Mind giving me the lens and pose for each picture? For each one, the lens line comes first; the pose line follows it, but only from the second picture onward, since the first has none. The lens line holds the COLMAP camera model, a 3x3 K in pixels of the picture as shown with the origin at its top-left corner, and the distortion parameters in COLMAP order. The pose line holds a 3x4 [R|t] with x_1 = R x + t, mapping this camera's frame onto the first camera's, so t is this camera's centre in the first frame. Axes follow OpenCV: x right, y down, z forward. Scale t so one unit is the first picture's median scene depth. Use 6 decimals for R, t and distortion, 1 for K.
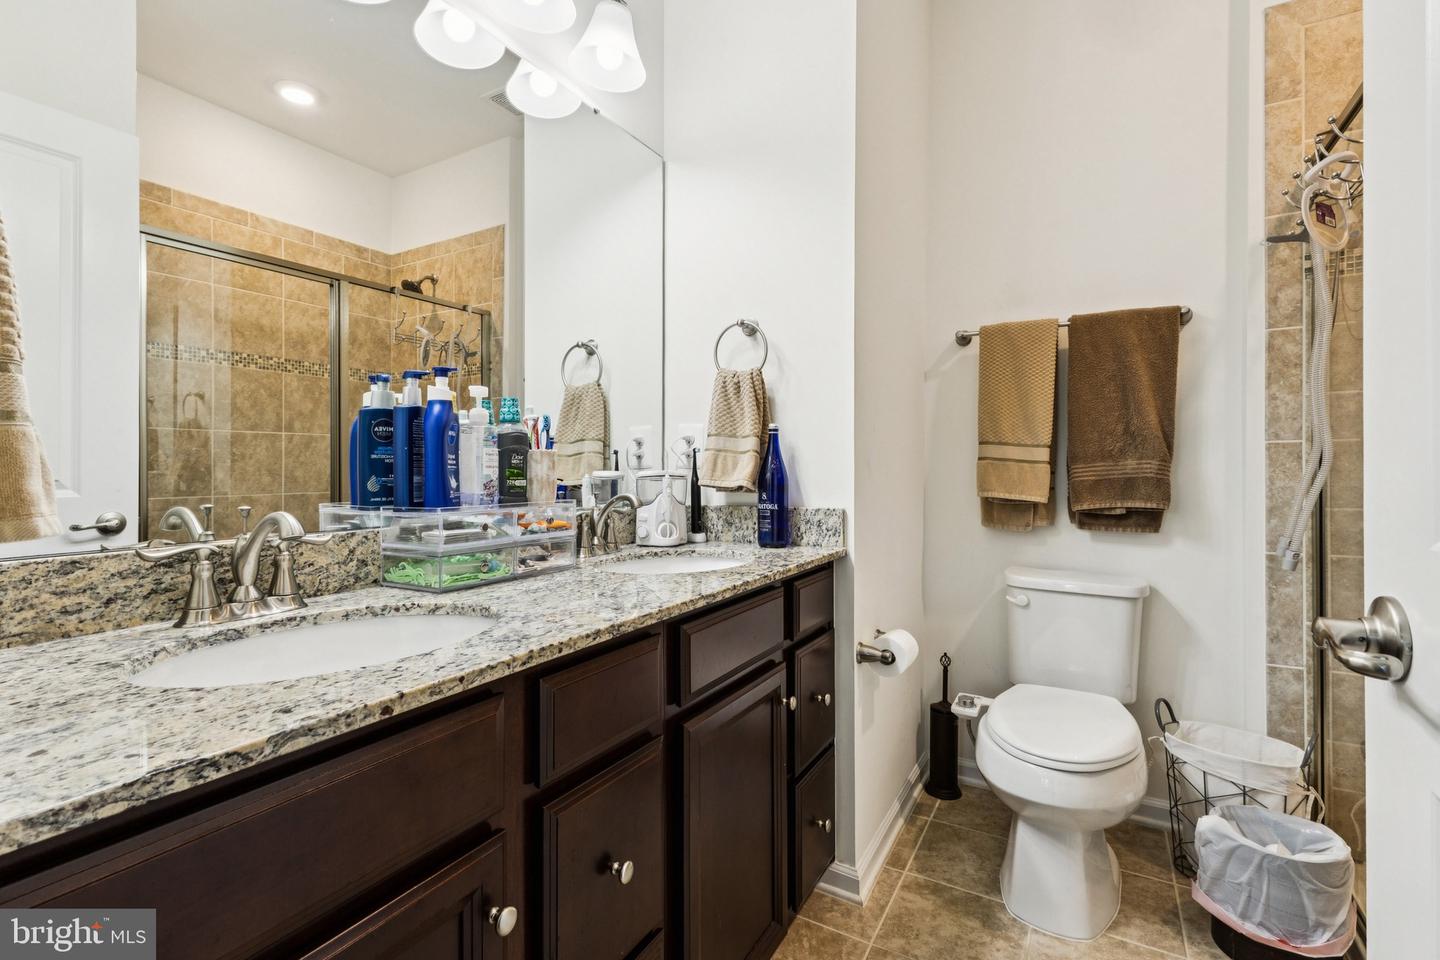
lens RADIAL K [[628.0, 0, 719.6], [0, 628.0, 472.7], [0, 0, 1]] dist [0.008653, 0.000412]
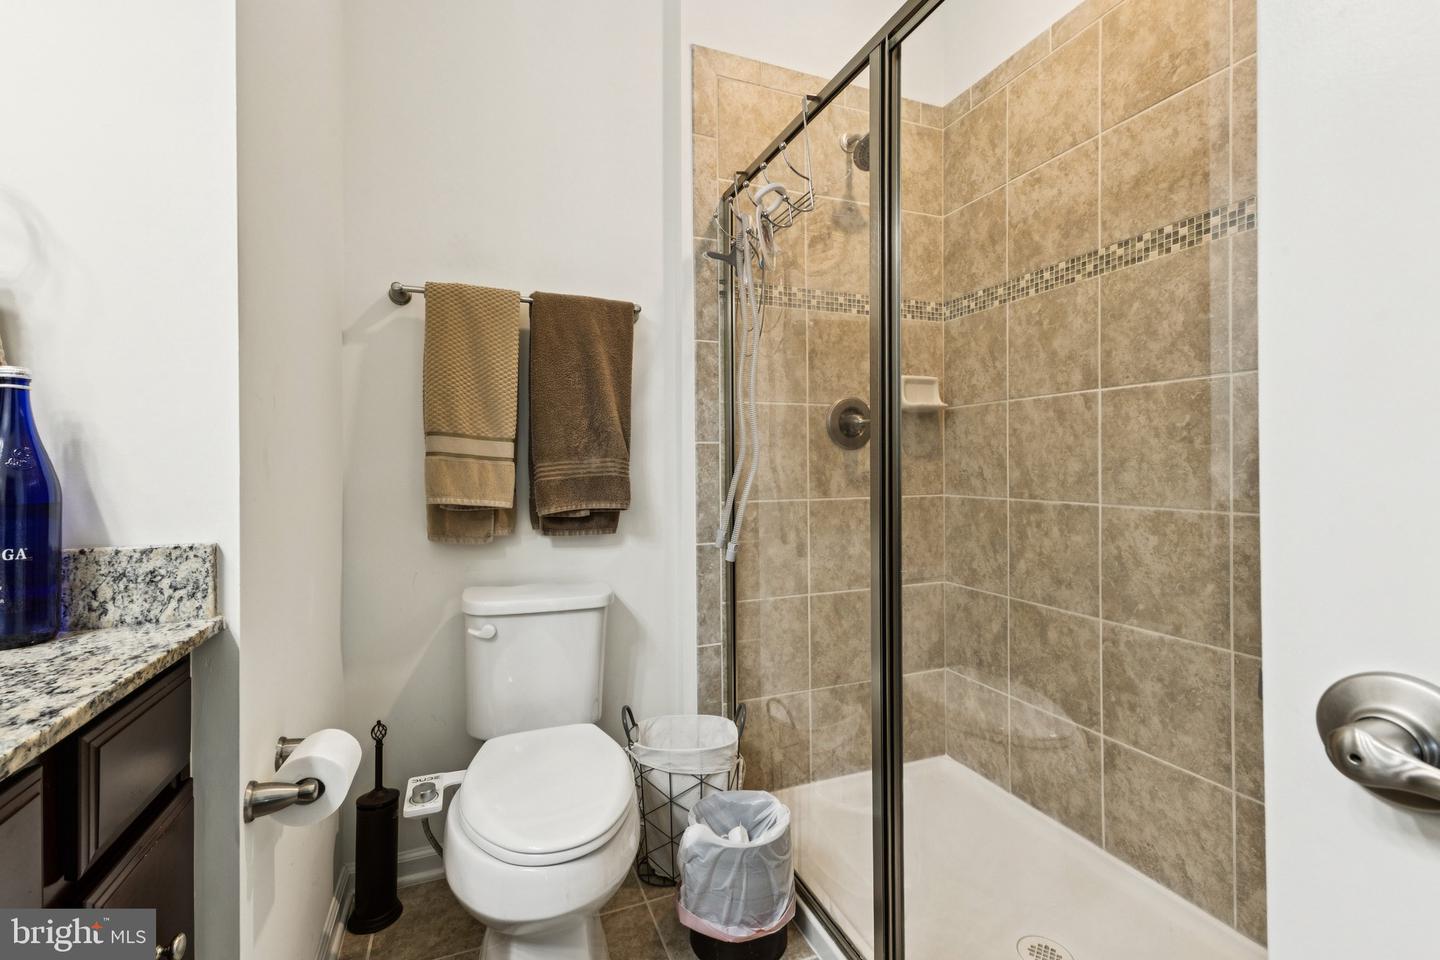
lens RADIAL K [[628.0, 0, 720.7], [0, 628.0, 469.7], [0, 0, 1]] dist [0.008653, 0.000412]
pose [[0.615267, -0.003185, 0.788312, 0.036141], [0.003702, 0.999992, 0.001152, -0.003386], [-0.788310, 0.002210, 0.615274, 0.299448]]
